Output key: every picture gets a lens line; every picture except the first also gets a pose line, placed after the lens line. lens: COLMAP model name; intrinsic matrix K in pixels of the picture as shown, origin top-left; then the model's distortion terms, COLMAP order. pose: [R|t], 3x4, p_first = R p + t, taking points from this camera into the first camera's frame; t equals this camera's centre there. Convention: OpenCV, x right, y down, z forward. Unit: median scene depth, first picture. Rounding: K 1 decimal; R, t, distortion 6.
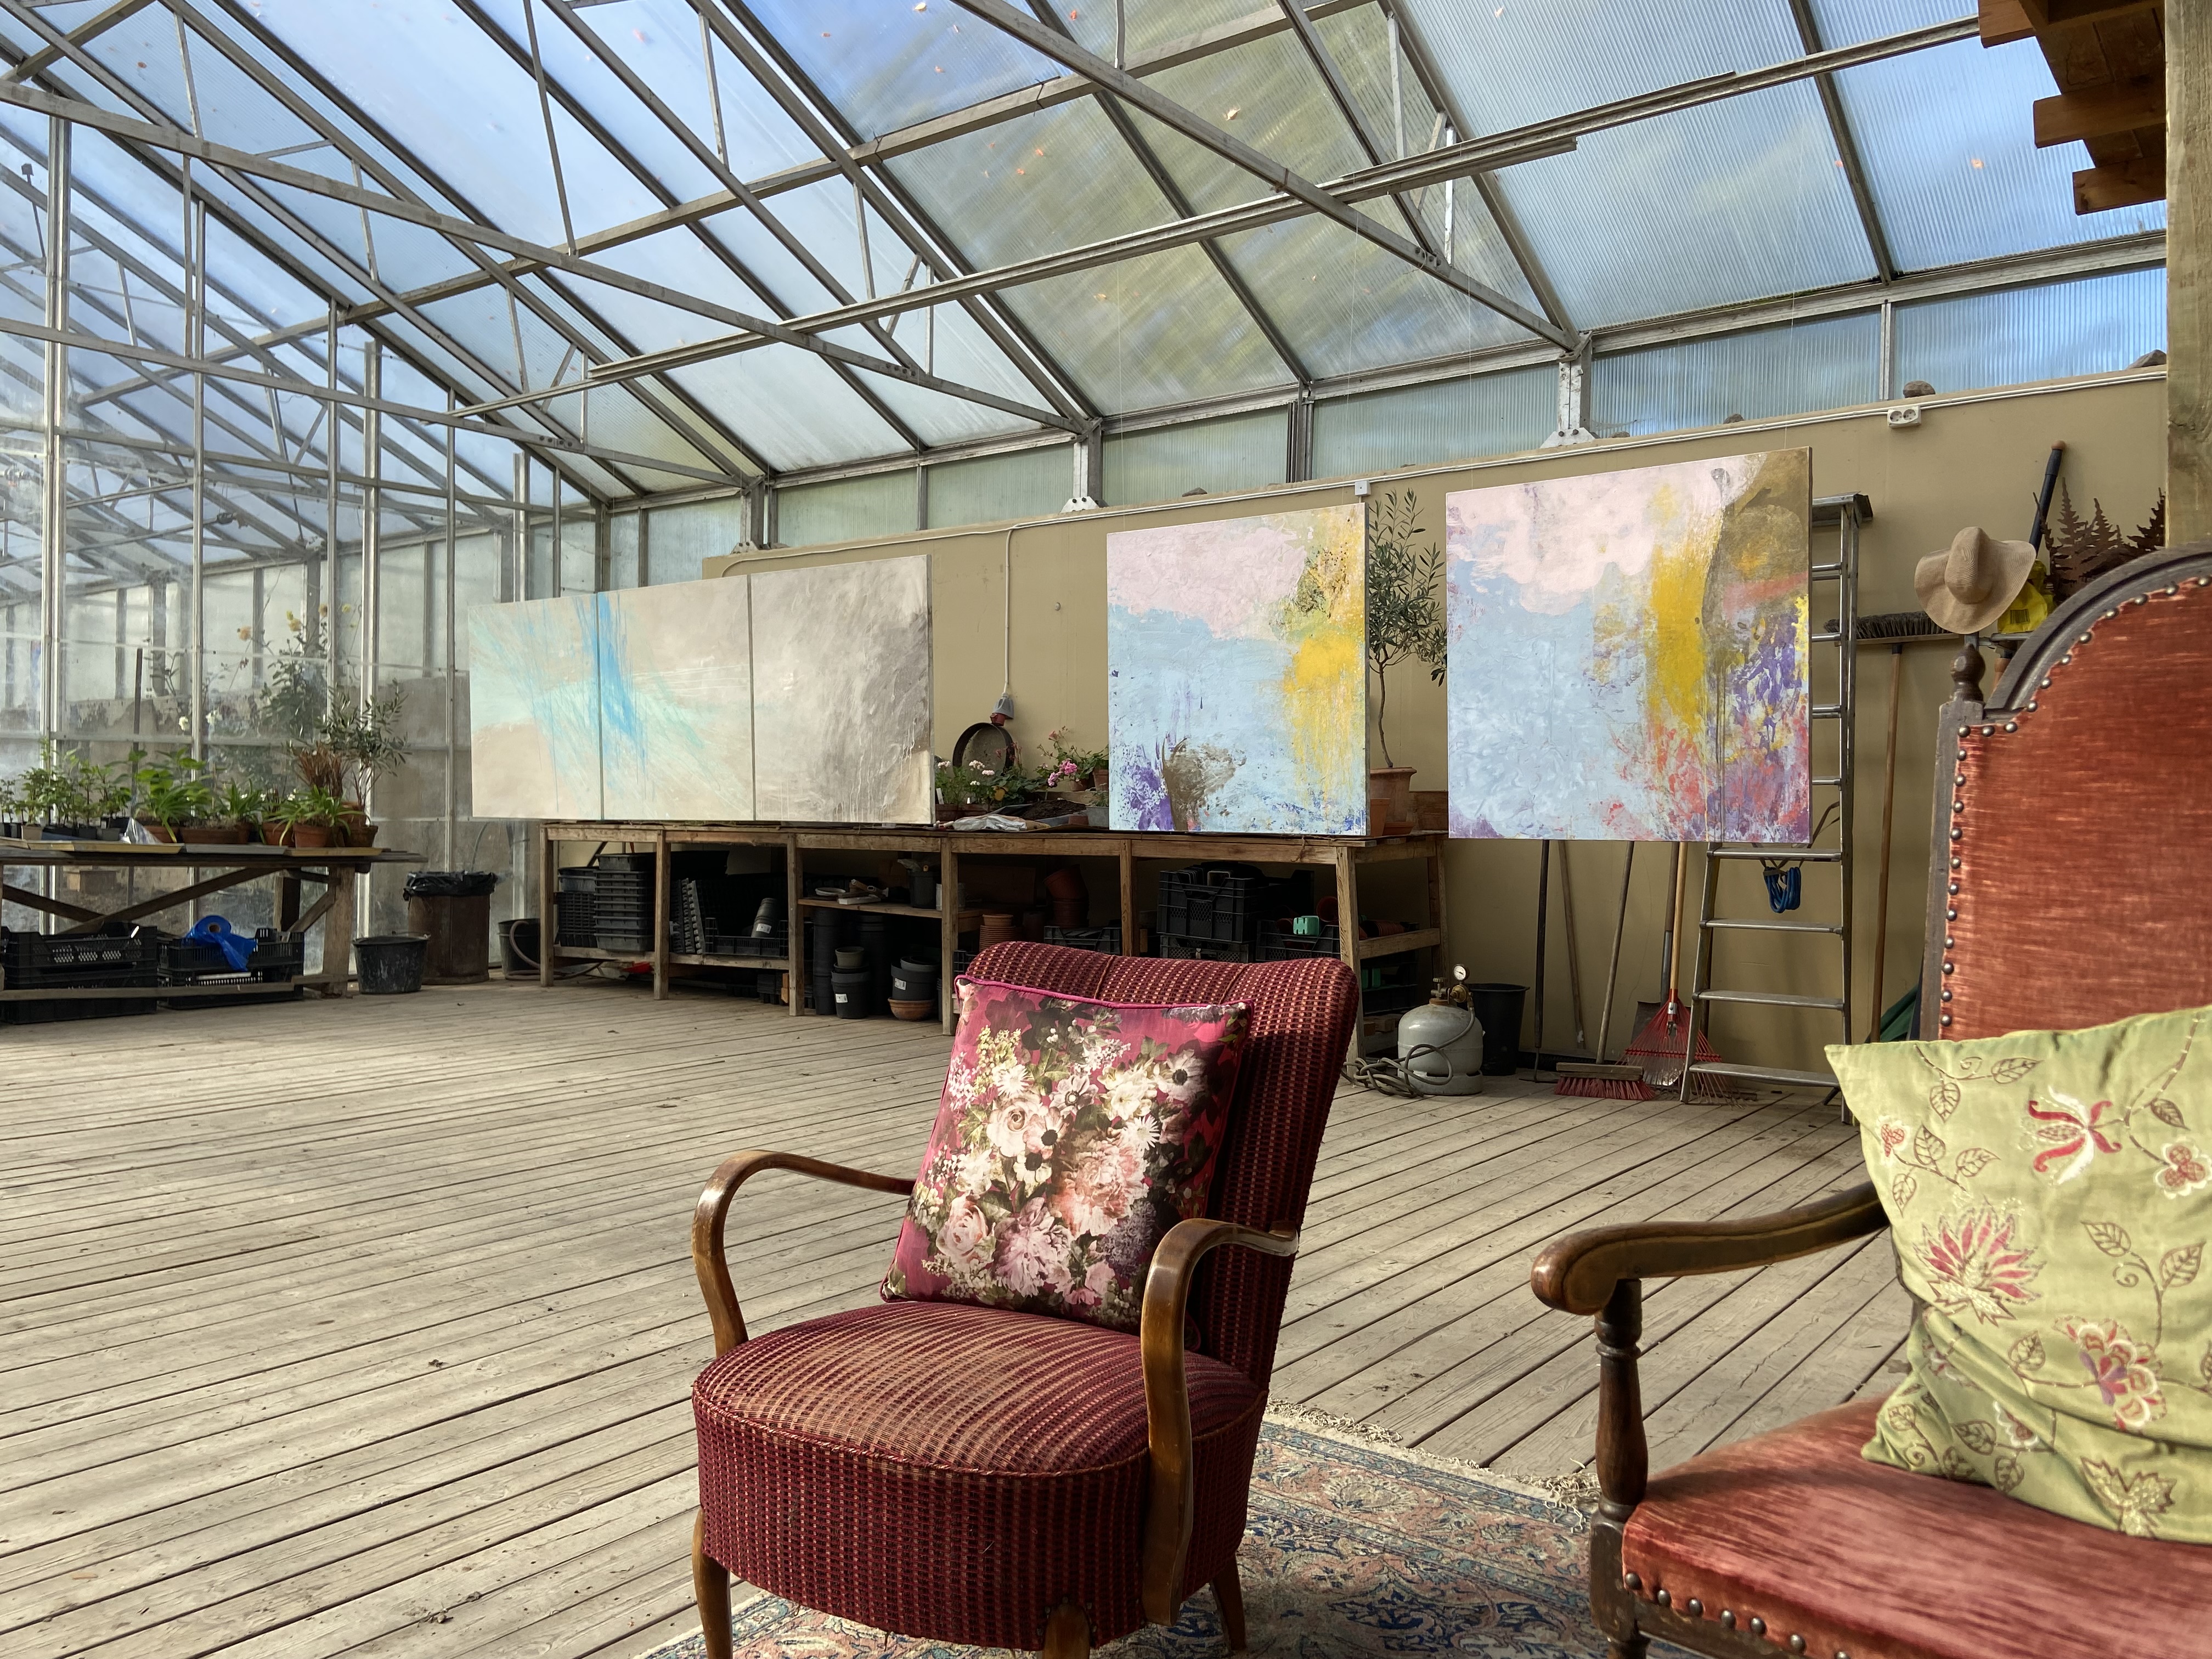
lens RADIAL K [[1666.1, 0, 1102.7], [0, 1666.1, 825.7], [0, 0, 1]] dist [0.116199, -0.137774]
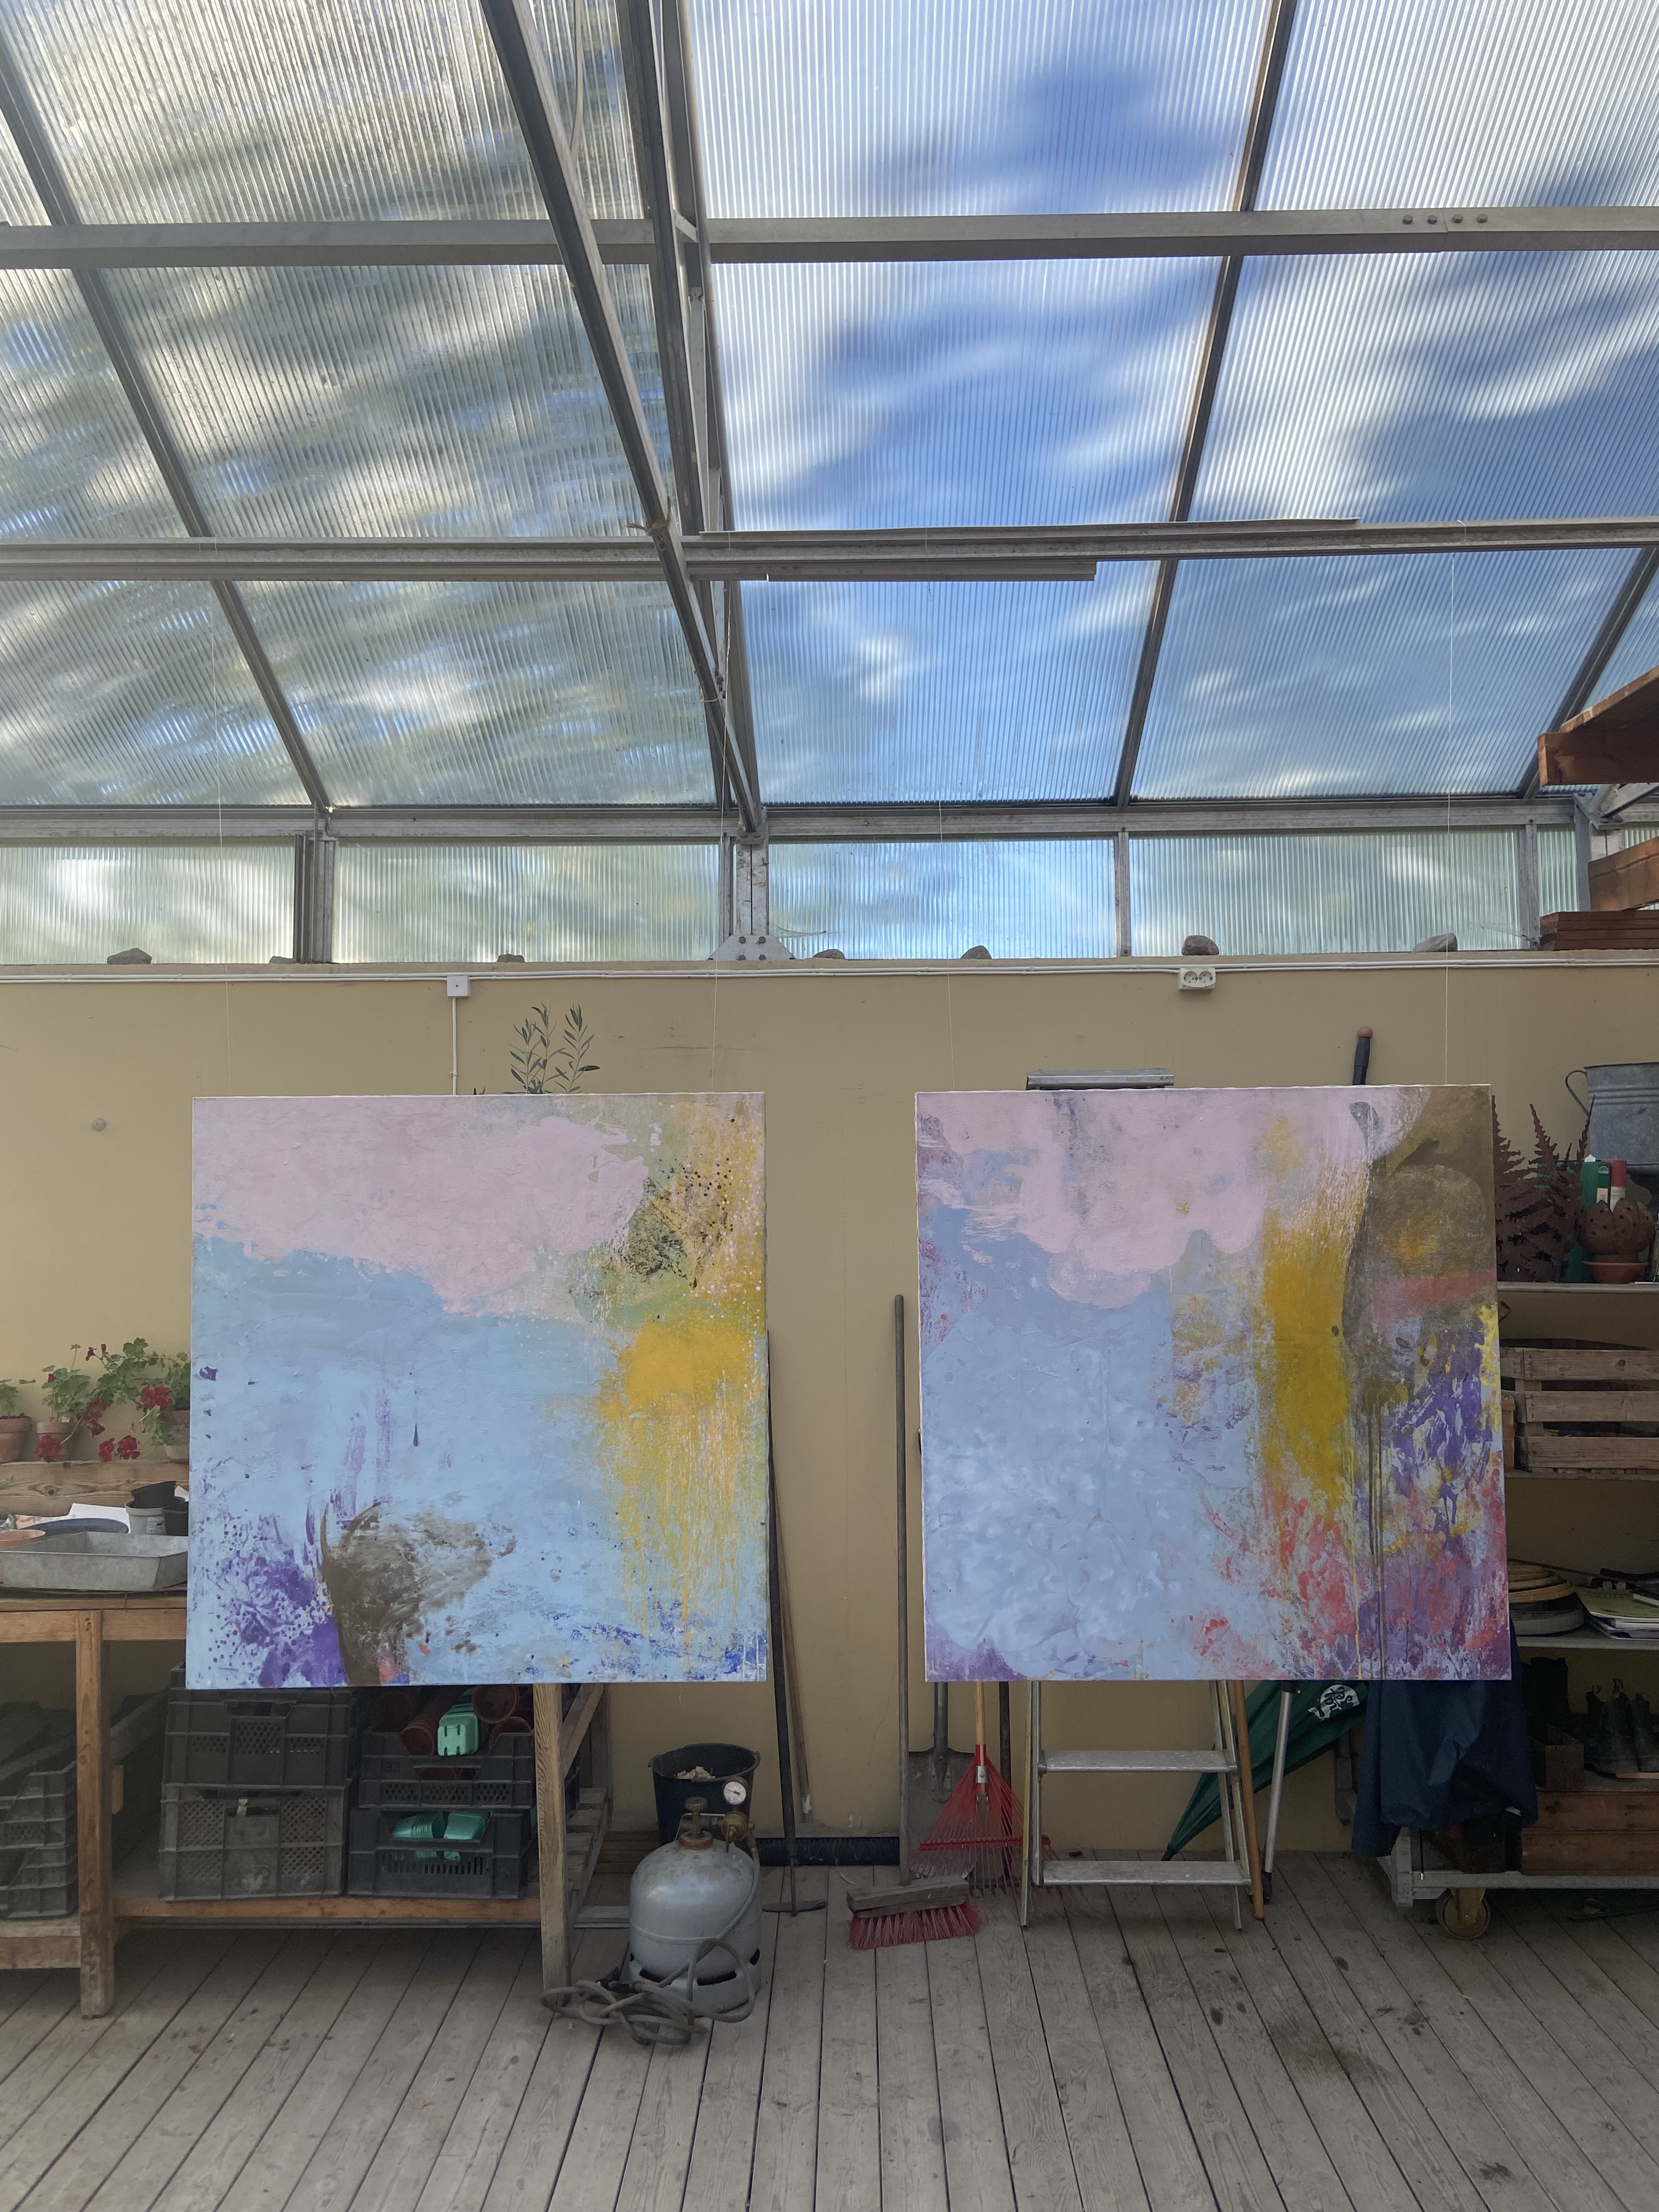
lens RADIAL K [[1666.1, 0, 843.4], [0, 1666.1, 1101.3], [0, 0, 1]] dist [0.116199, -0.137774]
pose [[0.797375, 0.019817, 0.603159, -0.184524], [0.021155, 0.997929, -0.060753, -0.170079], [-0.603113, 0.061203, 0.795304, 0.581669]]
